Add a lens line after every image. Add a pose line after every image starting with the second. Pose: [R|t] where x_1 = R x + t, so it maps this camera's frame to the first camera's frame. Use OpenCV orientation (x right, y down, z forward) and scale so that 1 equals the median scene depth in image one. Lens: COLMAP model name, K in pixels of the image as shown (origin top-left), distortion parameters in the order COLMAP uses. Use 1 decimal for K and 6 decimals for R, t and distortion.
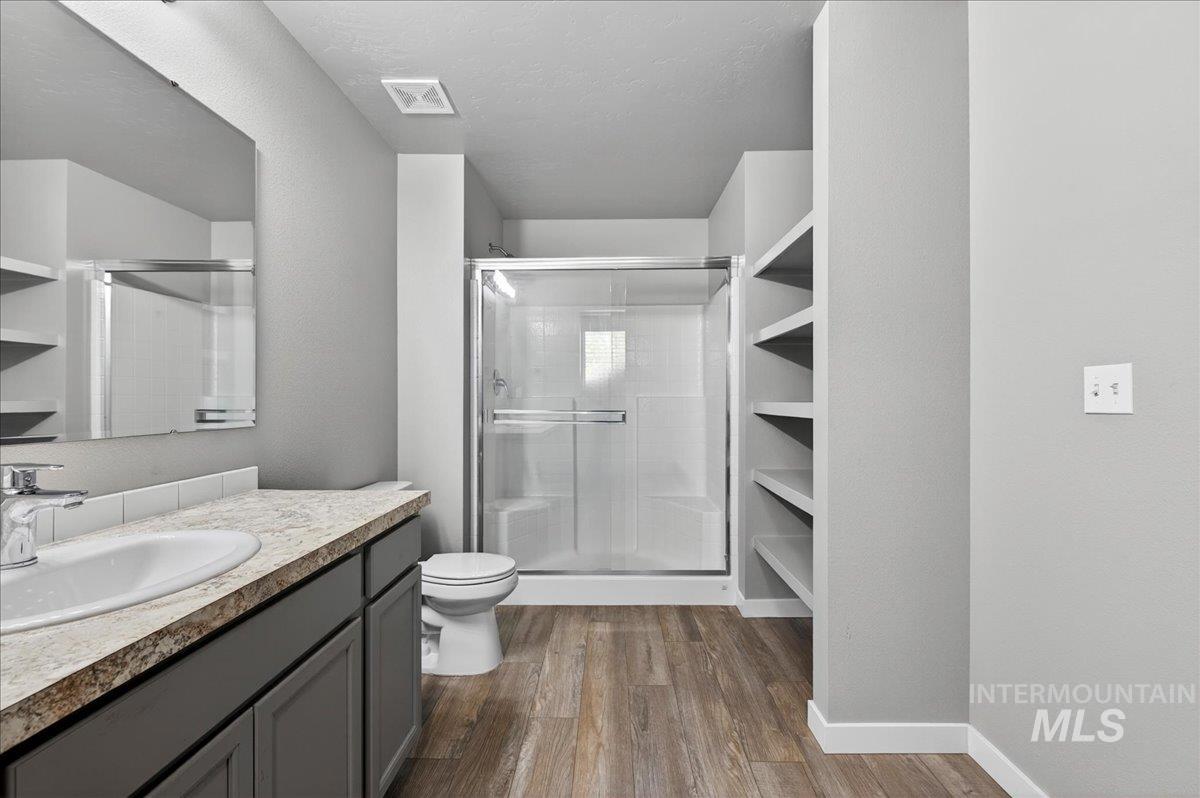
lens RADIAL K [[532.6, 0, 598.5], [0, 532.6, 397.4], [0, 0, 1]] dist [0.000039, -0.002125]
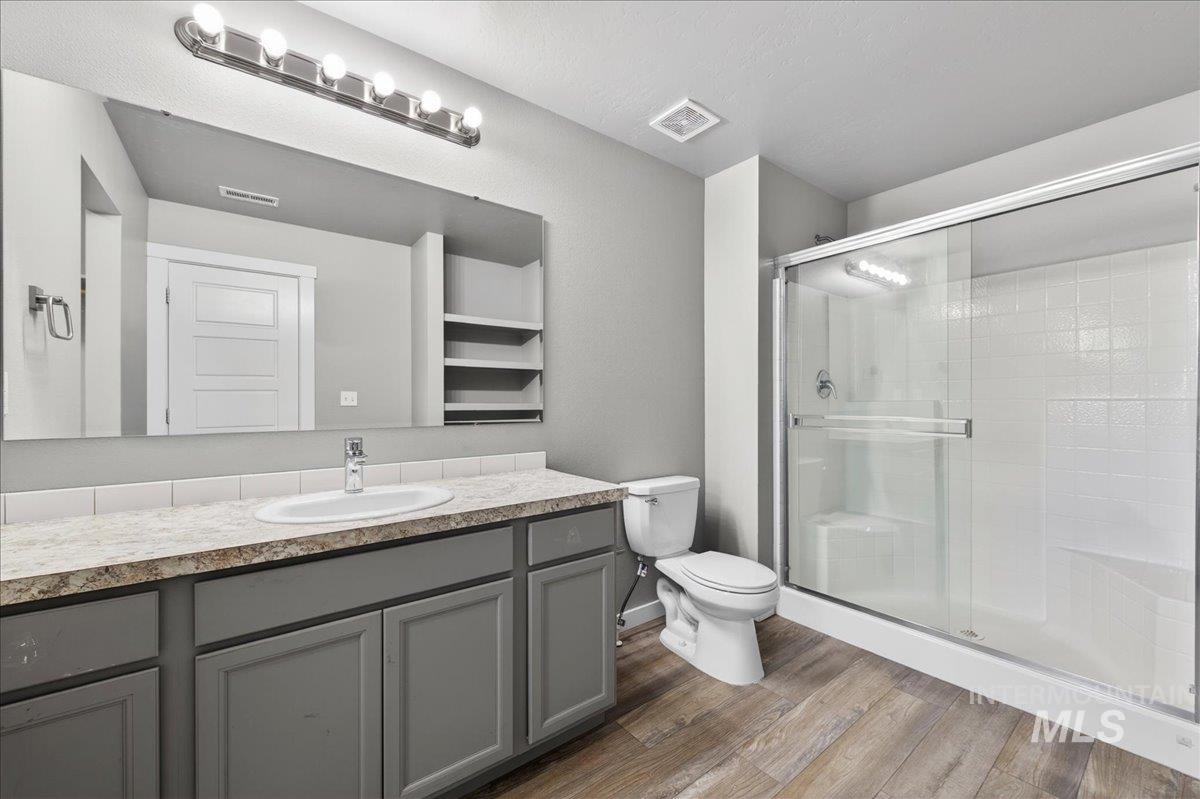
lens RADIAL K [[474.4, 0, 598.4], [0, 474.4, 403.8], [0, 0, 1]] dist [-0.000447, -0.001524]
pose [[0.613248, 0.000869, -0.789890, 0.411740], [0.003712, 0.999985, 0.003983, 0.000492], [0.789882, -0.005375, 0.613235, 0.357878]]
